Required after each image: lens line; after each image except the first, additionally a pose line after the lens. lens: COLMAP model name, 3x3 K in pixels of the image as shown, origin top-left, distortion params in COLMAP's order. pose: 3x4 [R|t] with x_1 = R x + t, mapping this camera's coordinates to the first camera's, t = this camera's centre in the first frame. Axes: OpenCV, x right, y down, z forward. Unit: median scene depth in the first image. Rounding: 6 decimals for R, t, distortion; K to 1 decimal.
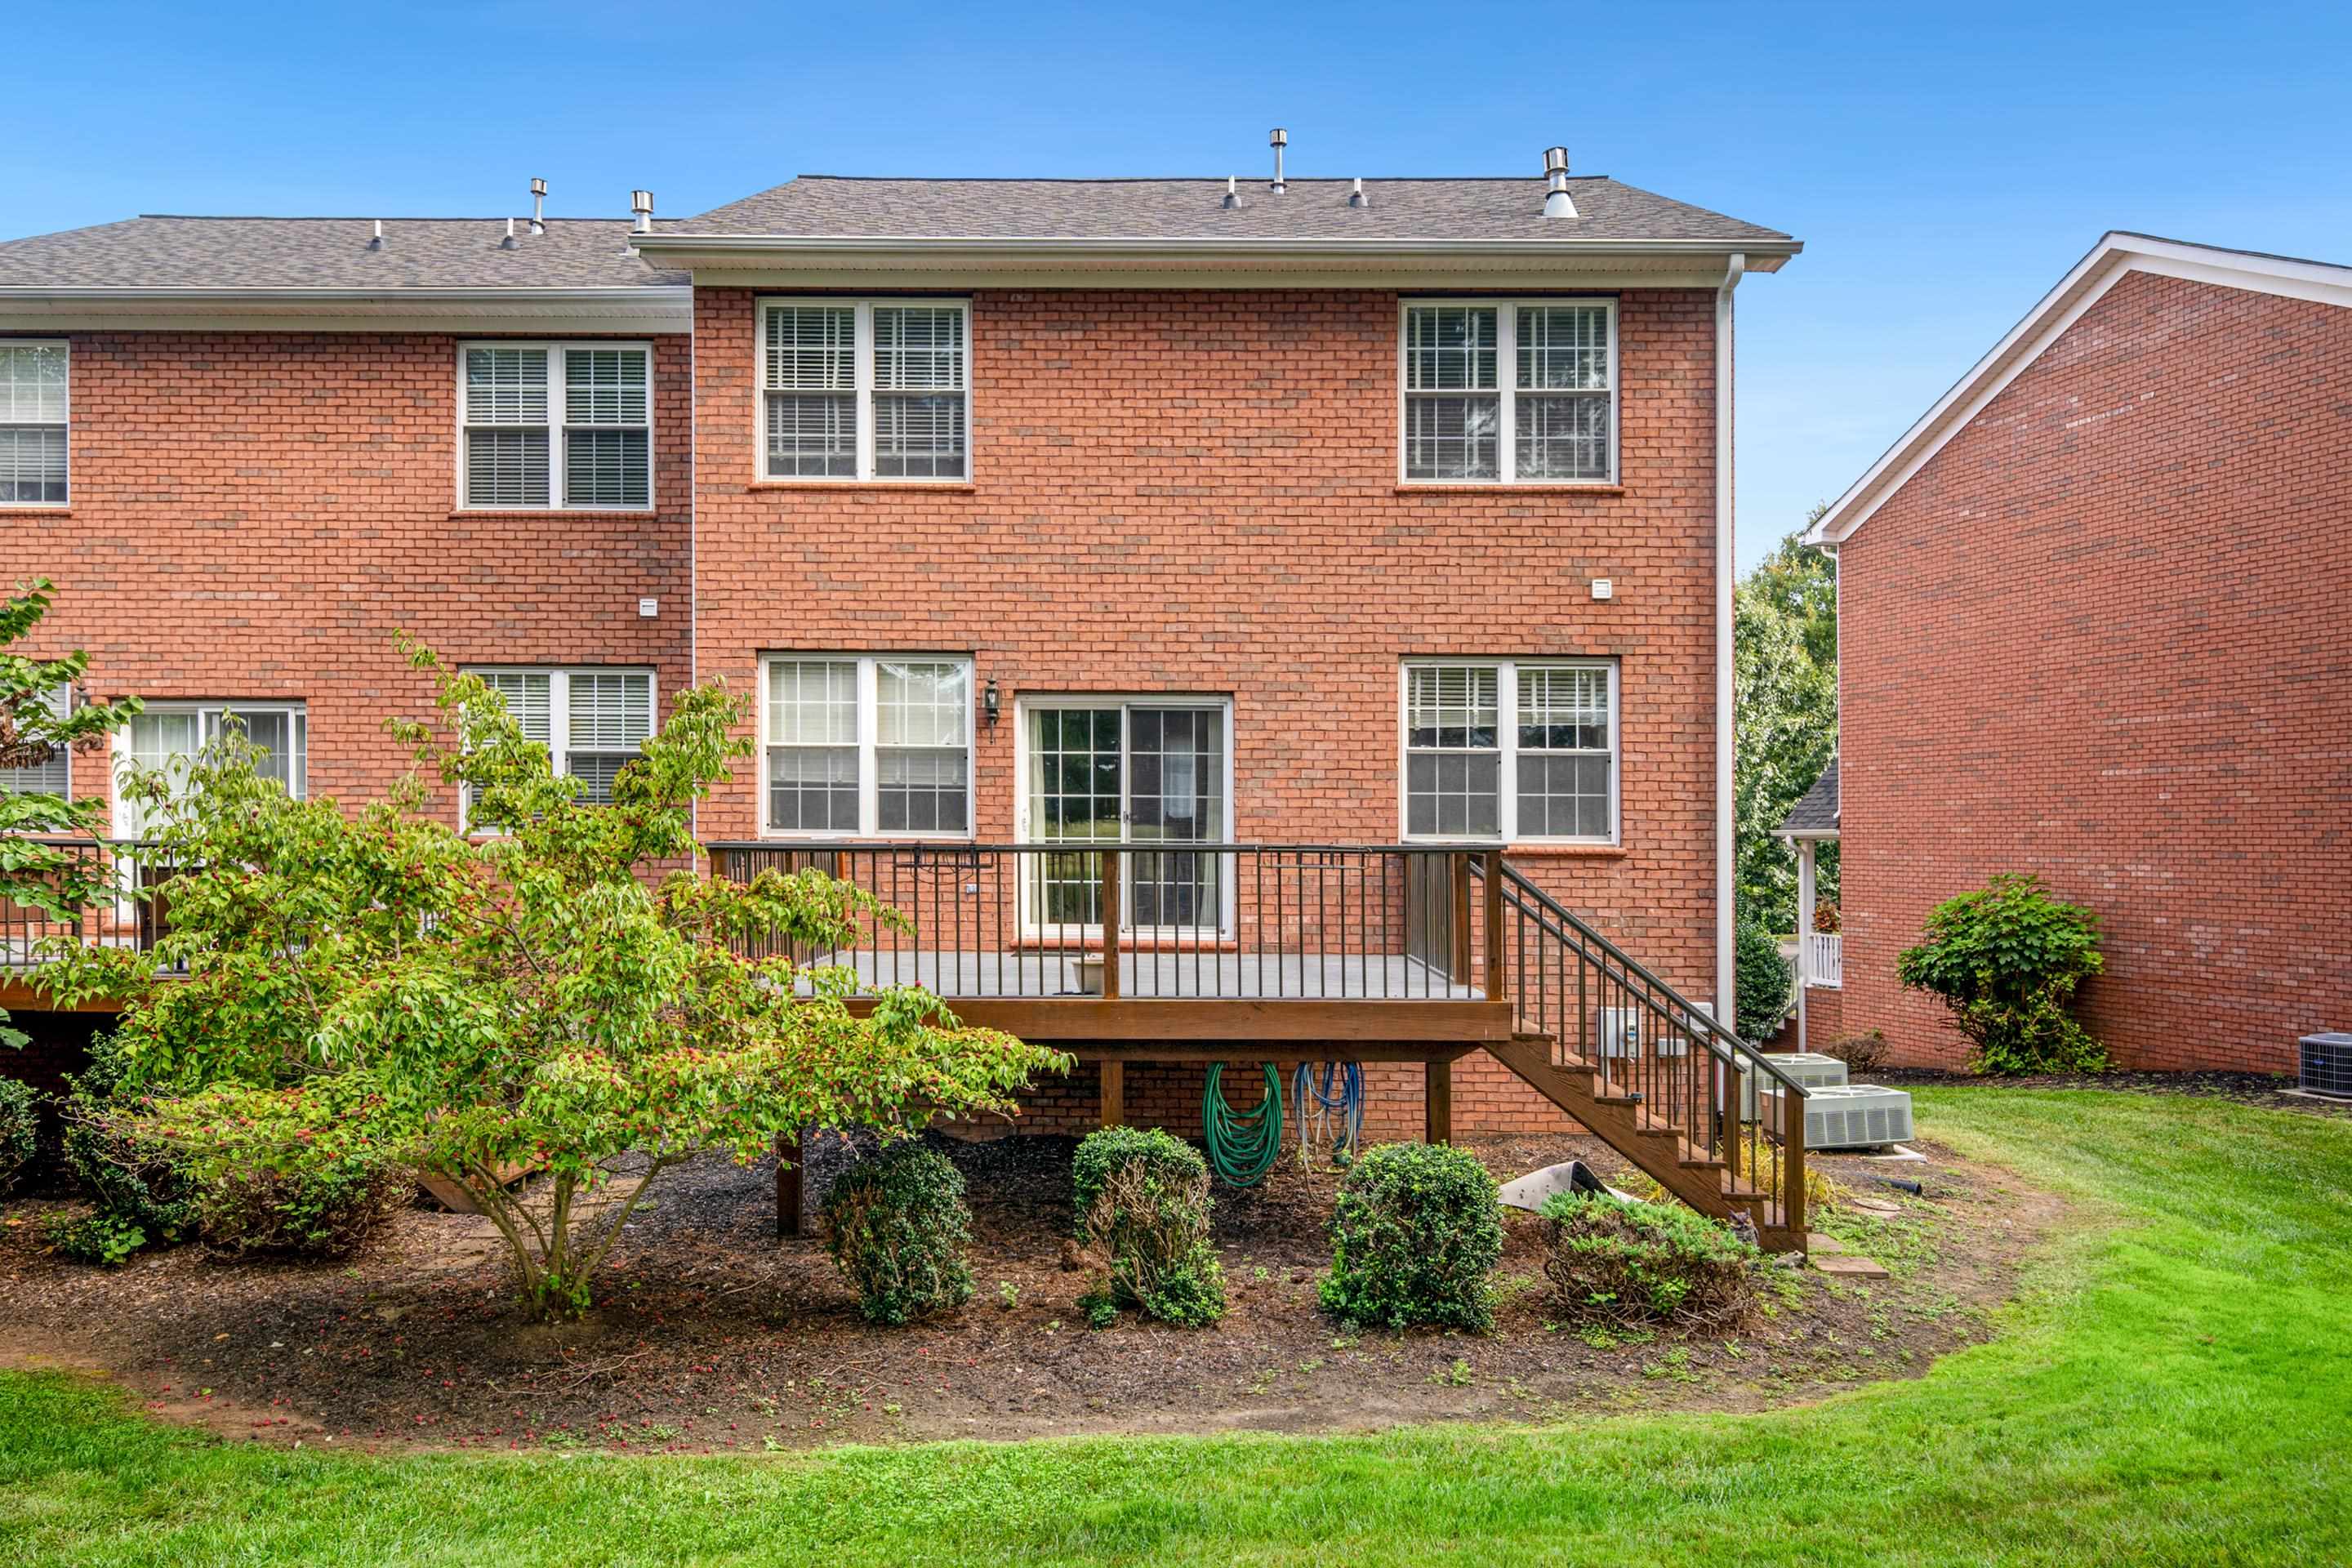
lens RADIAL K [[1655.4, 0, 1035.1], [0, 1655.4, 824.6], [0, 0, 1]] dist [0.000639, -0.001809]
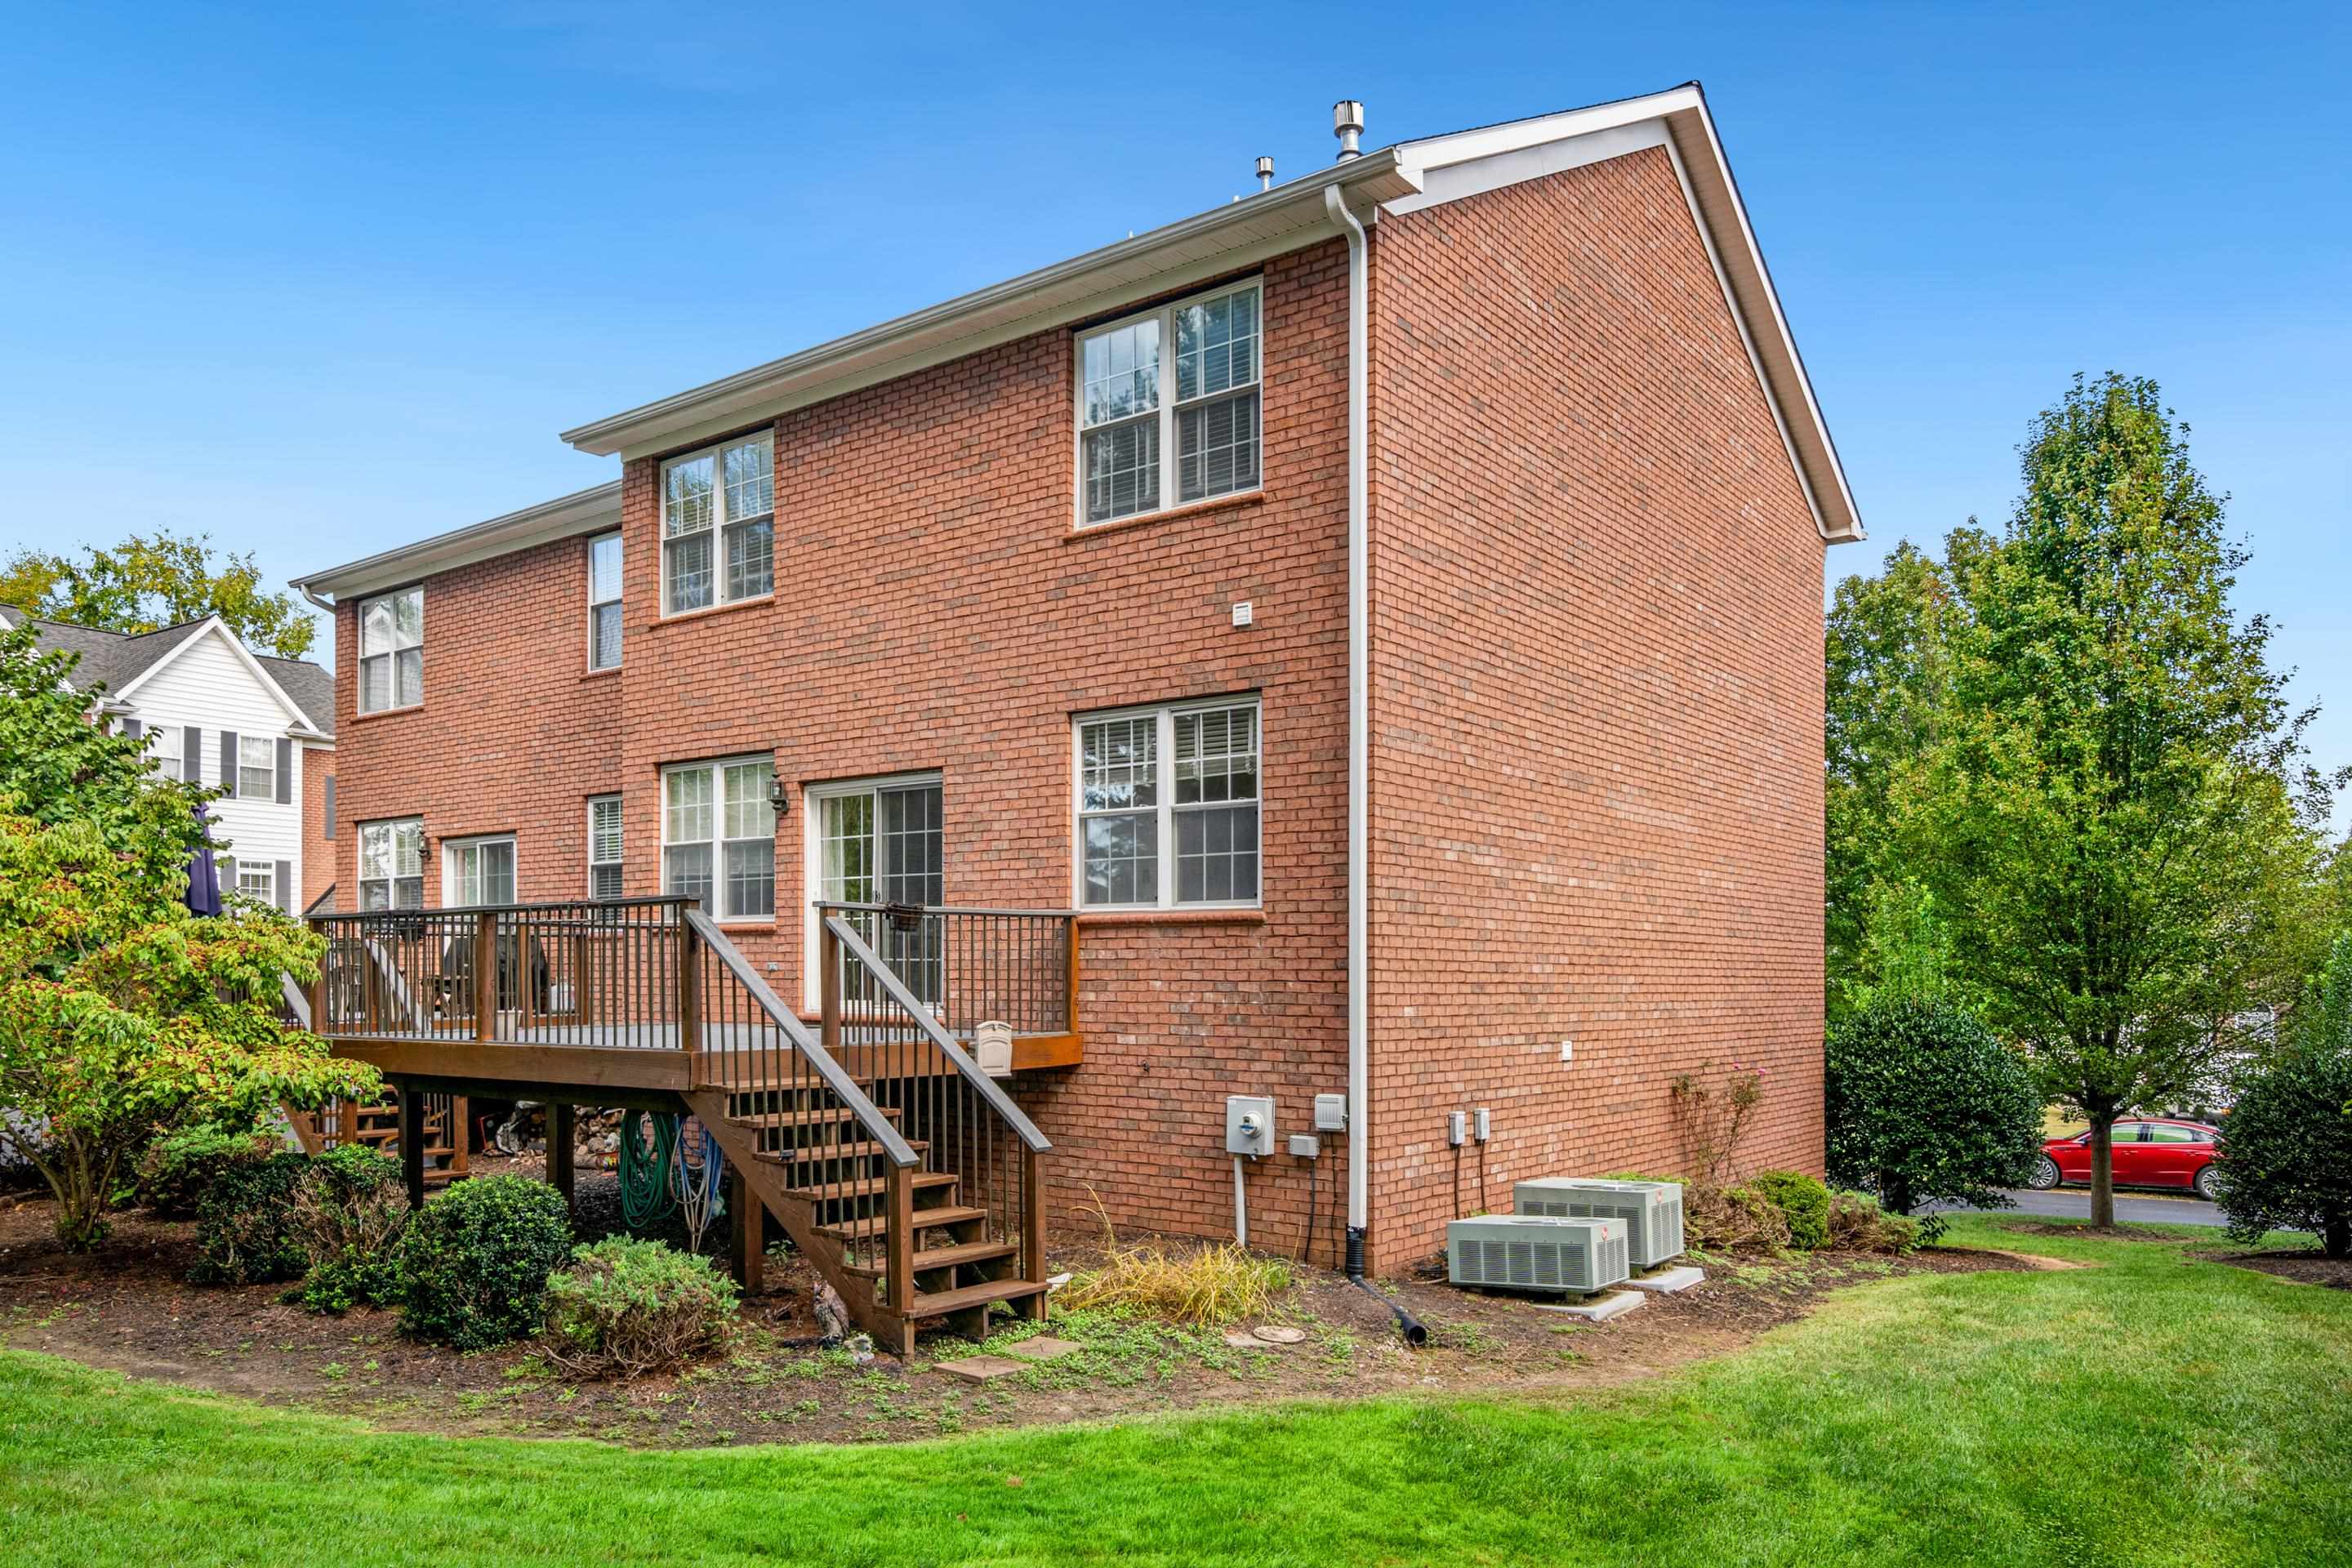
lens RADIAL K [[1655.4, 0, 1168.0], [0, 1655.4, 982.8], [0, 0, 1]] dist [0.000639, -0.001809]
pose [[0.804639, -0.003585, -0.593754, 0.823190], [0.005000, 0.999987, 0.000739, 0.049930], [0.593744, -0.003563, 0.804646, 0.277998]]
